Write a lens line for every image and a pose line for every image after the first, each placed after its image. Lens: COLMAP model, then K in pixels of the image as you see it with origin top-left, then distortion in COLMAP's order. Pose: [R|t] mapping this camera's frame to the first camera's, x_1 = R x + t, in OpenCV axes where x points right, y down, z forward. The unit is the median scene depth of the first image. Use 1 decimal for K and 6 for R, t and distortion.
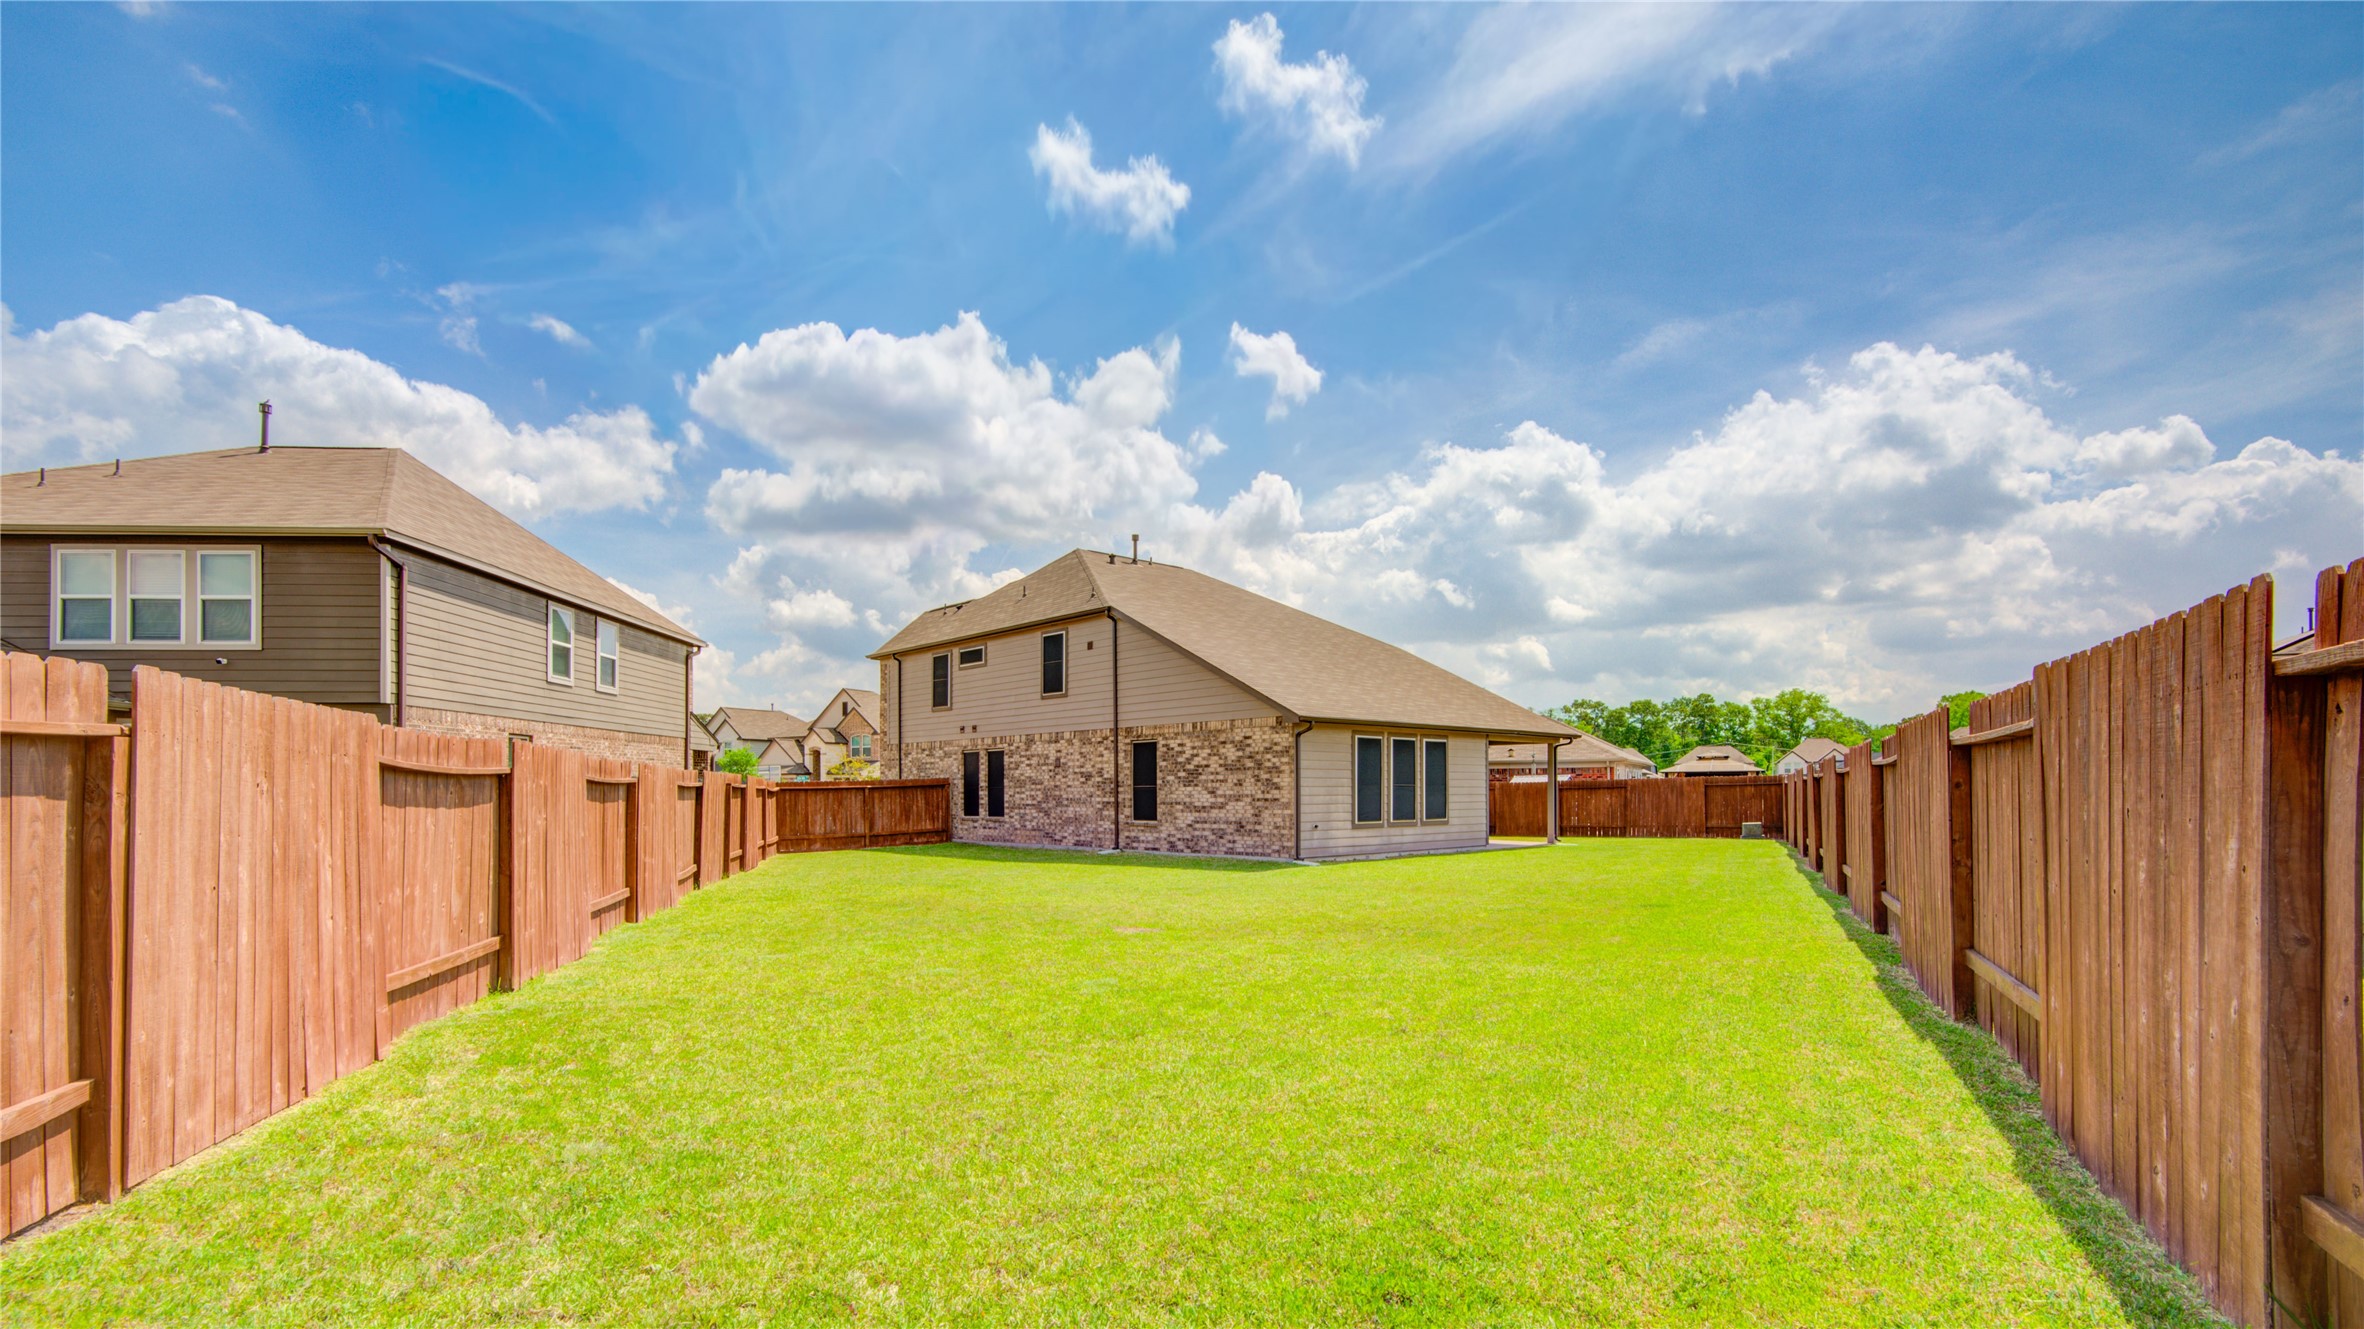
lens RADIAL K [[1096.8, 0, 1170.9], [0, 1096.8, 791.0], [0, 0, 1]] dist [0.052357, -0.017474]
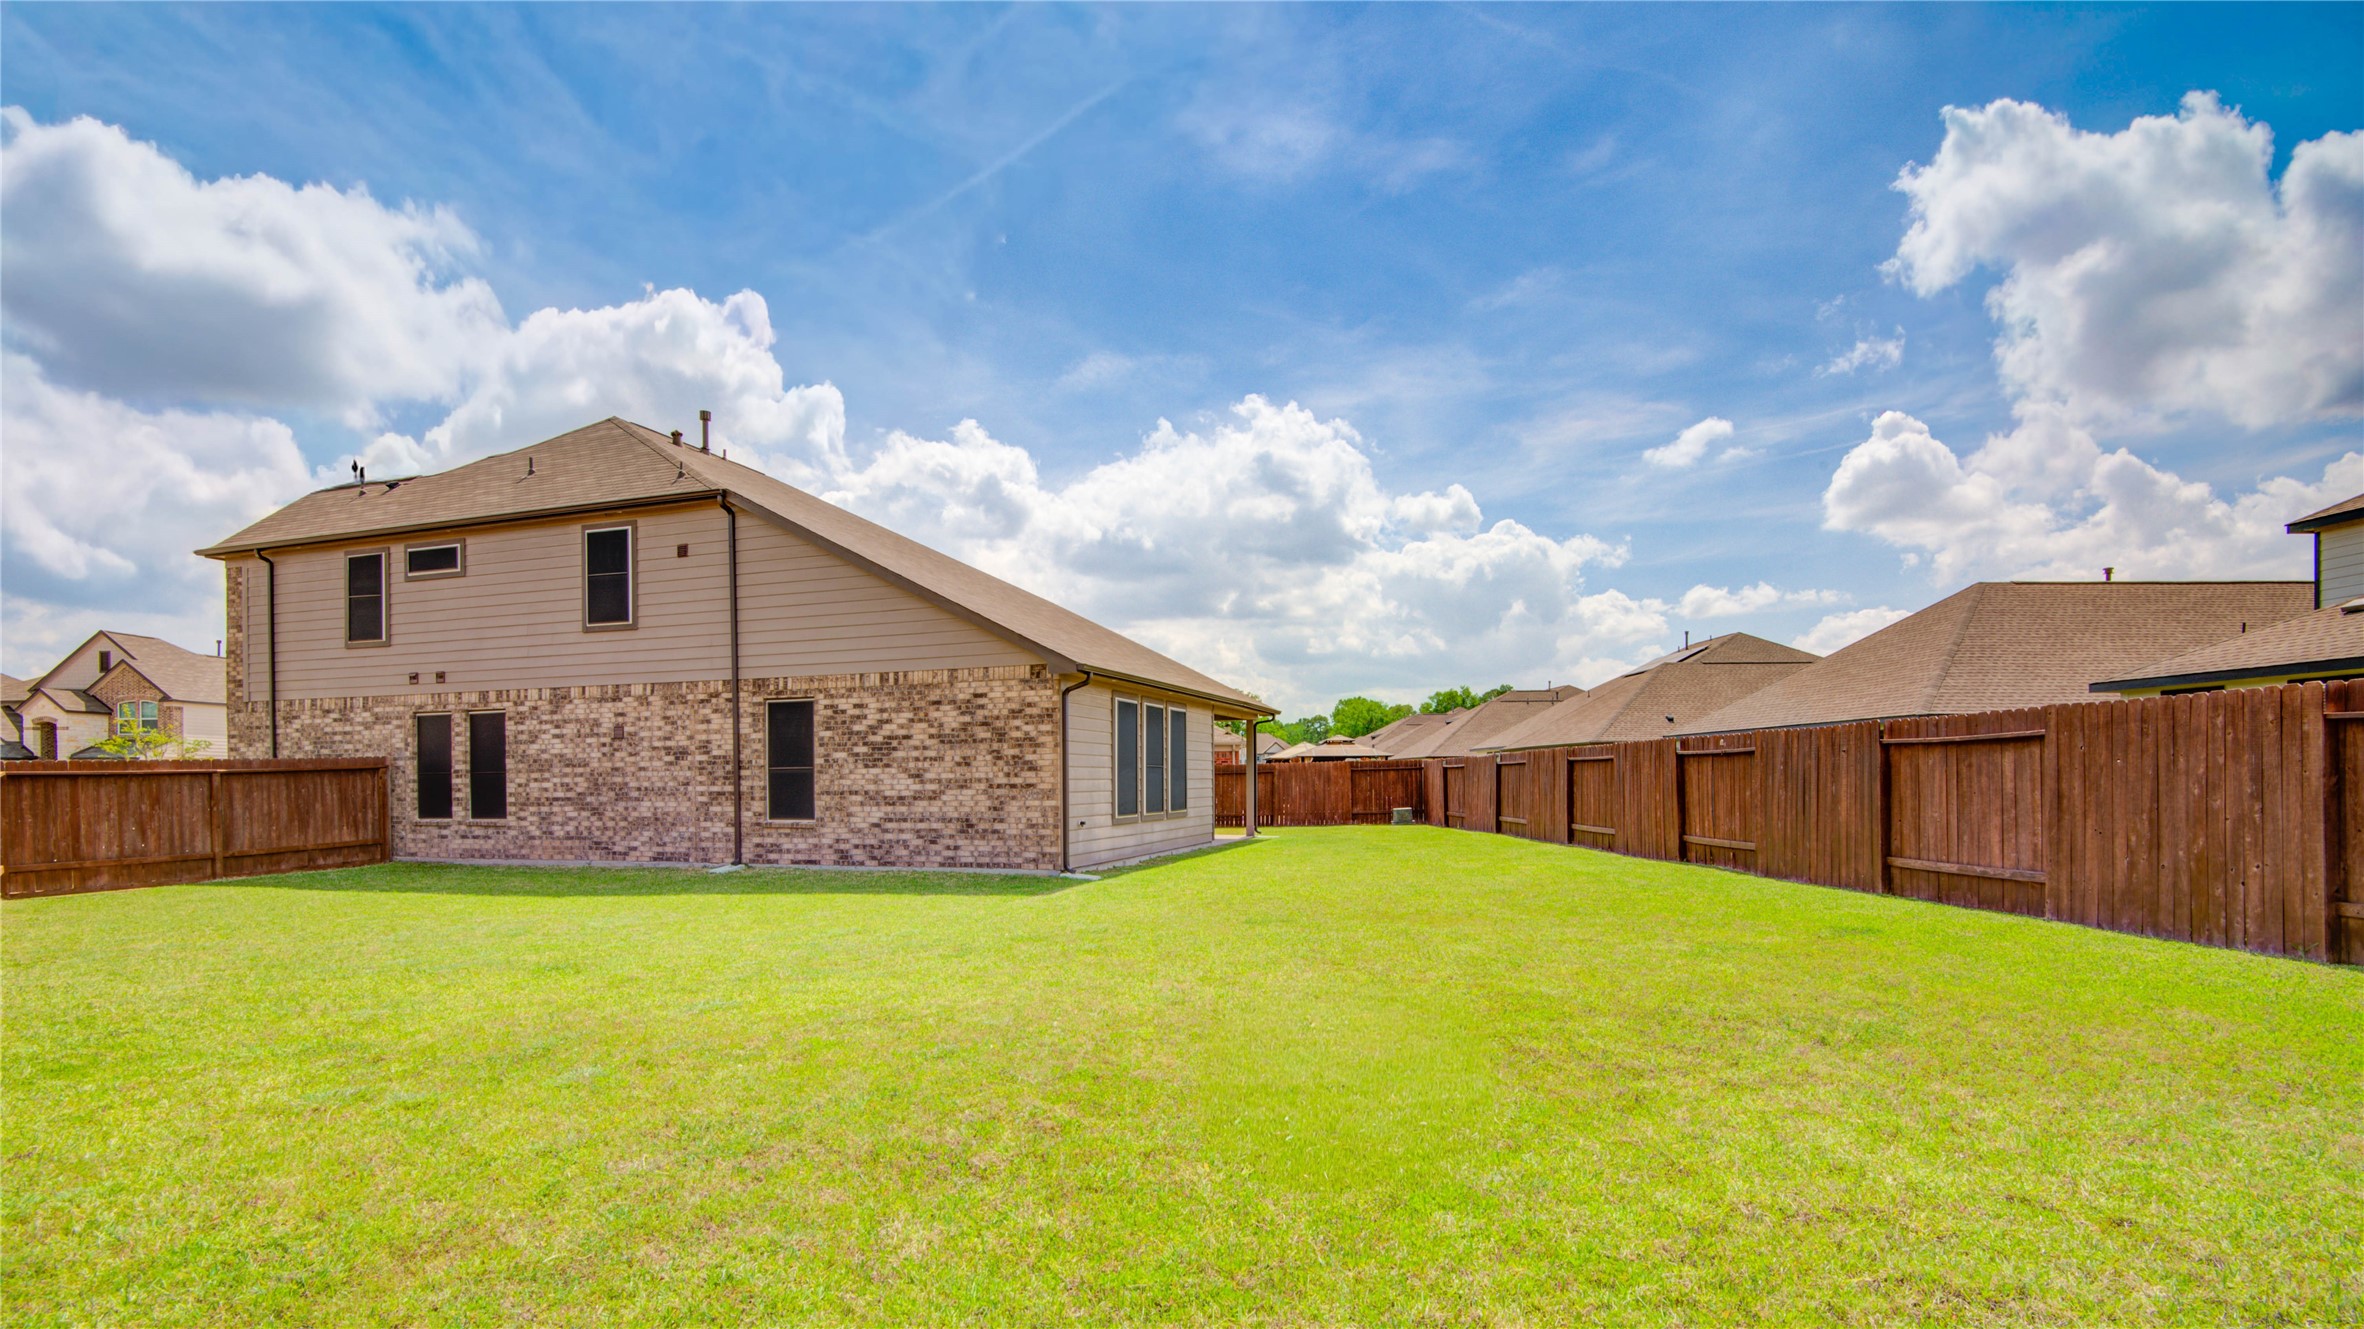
lens RADIAL K [[1096.8, 0, 1170.9], [0, 1096.8, 791.0], [0, 0, 1]] dist [0.052357, -0.017474]
pose [[0.888001, -0.009404, 0.459744, -0.118491], [0.005852, 0.999941, 0.009149, 0.004530], [-0.459803, -0.005434, 0.888004, 0.285688]]
